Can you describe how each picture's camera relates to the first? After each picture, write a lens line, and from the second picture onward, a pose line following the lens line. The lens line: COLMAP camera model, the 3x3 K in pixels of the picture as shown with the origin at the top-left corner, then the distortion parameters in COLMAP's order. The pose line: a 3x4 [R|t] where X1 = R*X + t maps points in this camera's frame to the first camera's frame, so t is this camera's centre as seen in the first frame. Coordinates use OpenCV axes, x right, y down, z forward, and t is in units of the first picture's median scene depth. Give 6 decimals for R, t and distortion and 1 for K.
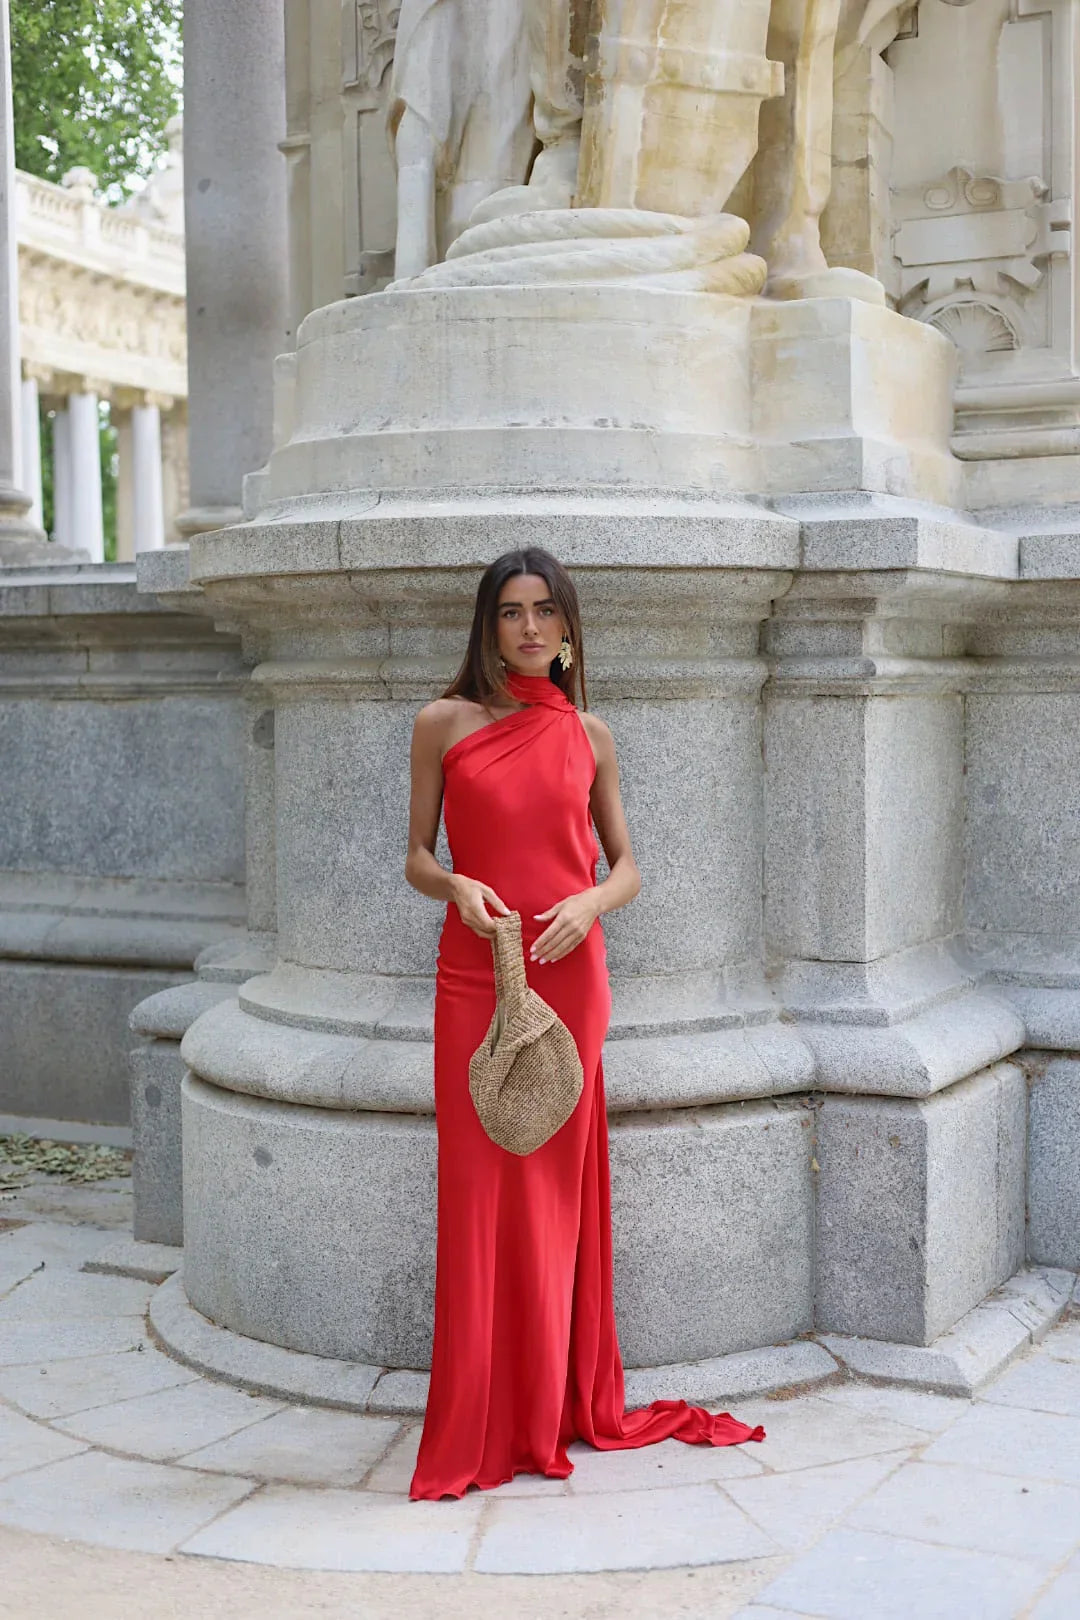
lens RADIAL K [[2245.3, 0, 540.0], [0, 2245.3, 810.0], [0, 0, 1]] dist [0.055692, -0.265031]
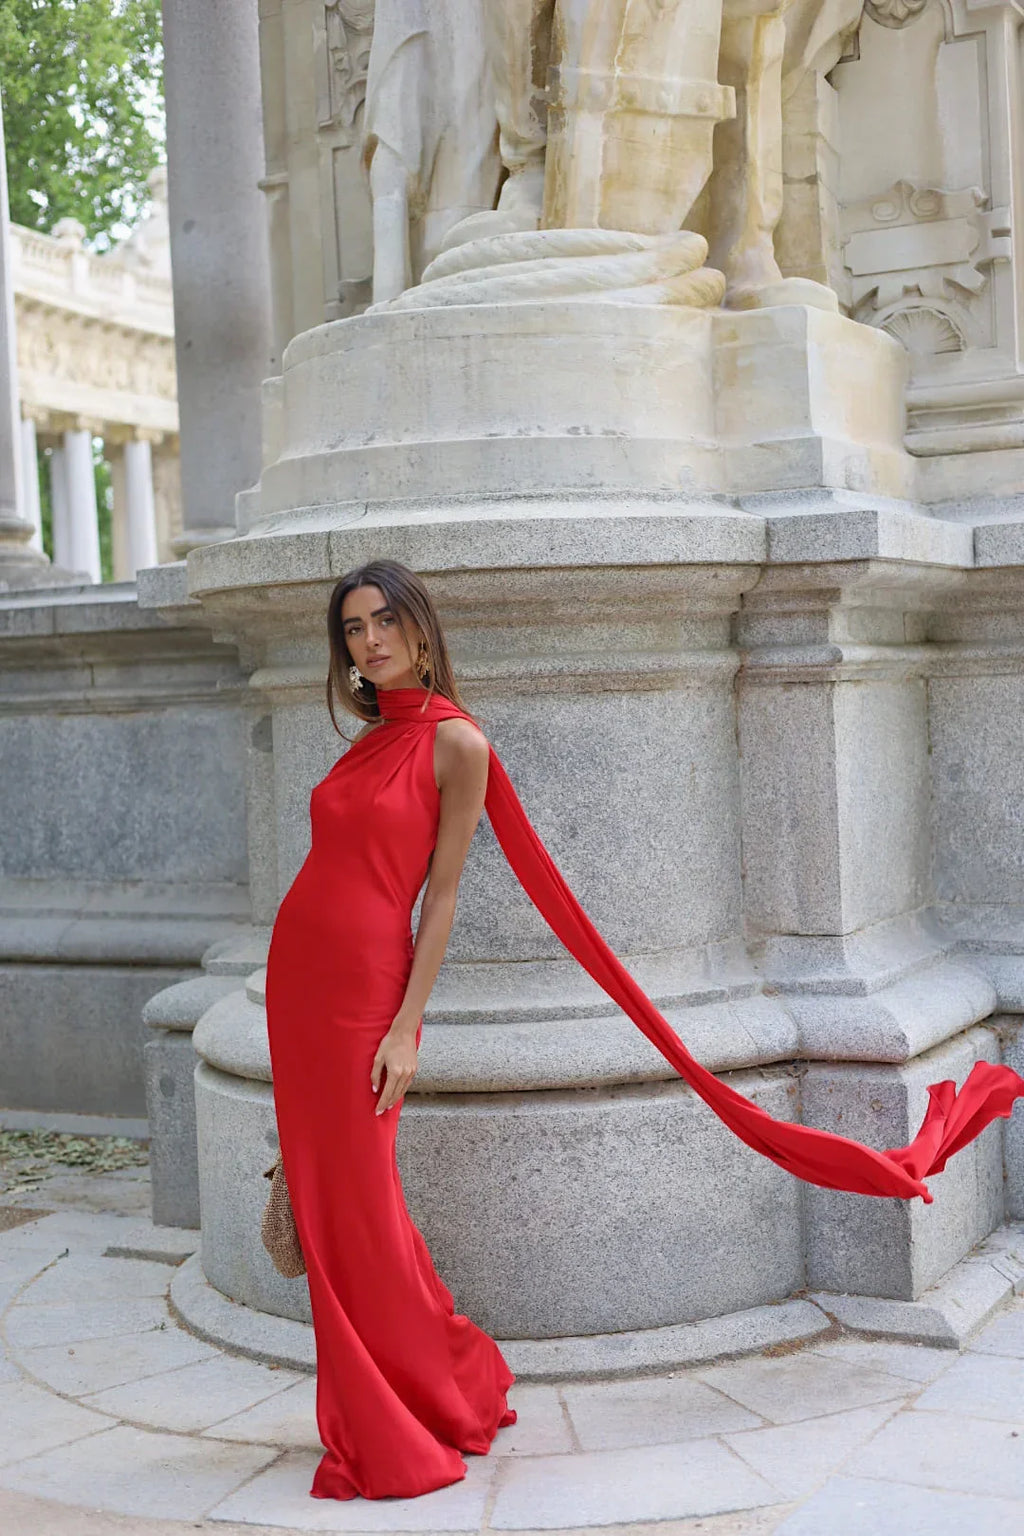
lens RADIAL K [[2128.9, 0, 512.0], [0, 2128.9, 768.0], [0, 0, 1]] dist [0.055692, -0.265031]
pose [[0.999460, -0.032660, -0.003630, -0.003124], [0.032580, 0.999263, -0.020313, 0.004897], [0.004291, 0.020184, 0.999787, 0.003177]]
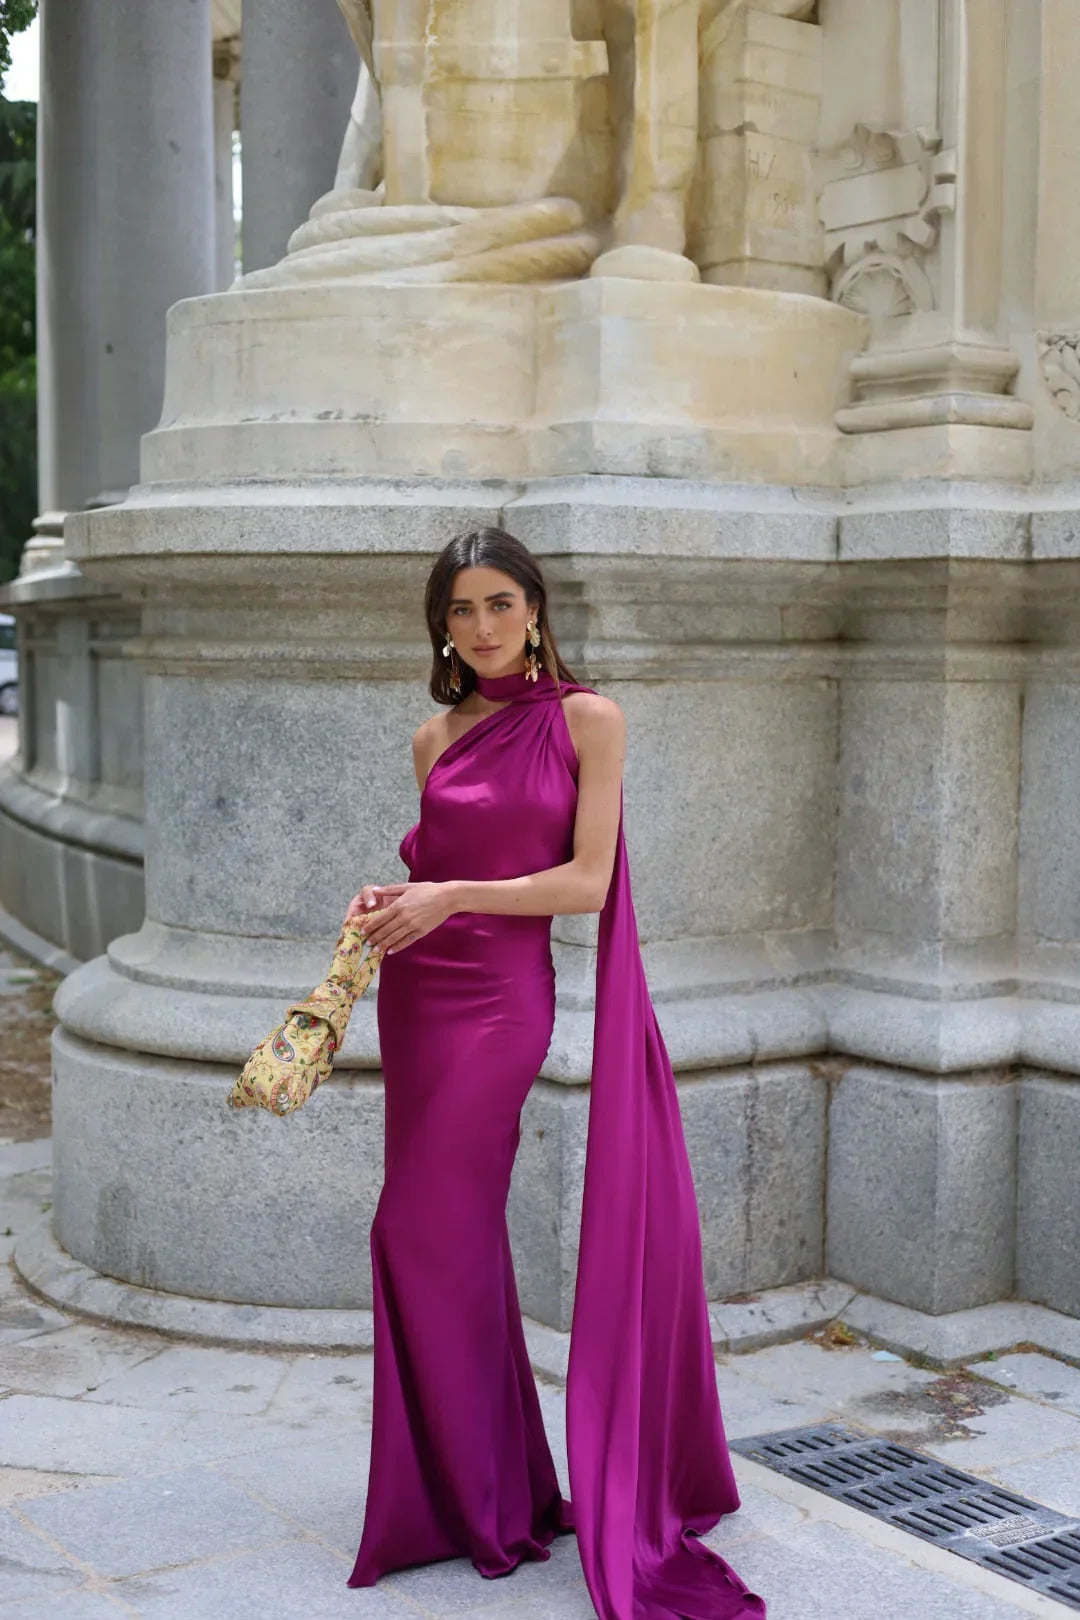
lens RADIAL K [[2245.3, 0, 540.0], [0, 2245.3, 810.0], [0, 0, 1]] dist [0.055692, -0.265031]
pose [[0.888938, 0.048862, -0.455414, 0.568395], [-0.039079, 0.998759, 0.030879, -0.022573], [0.456358, -0.009653, 0.889744, 0.099964]]
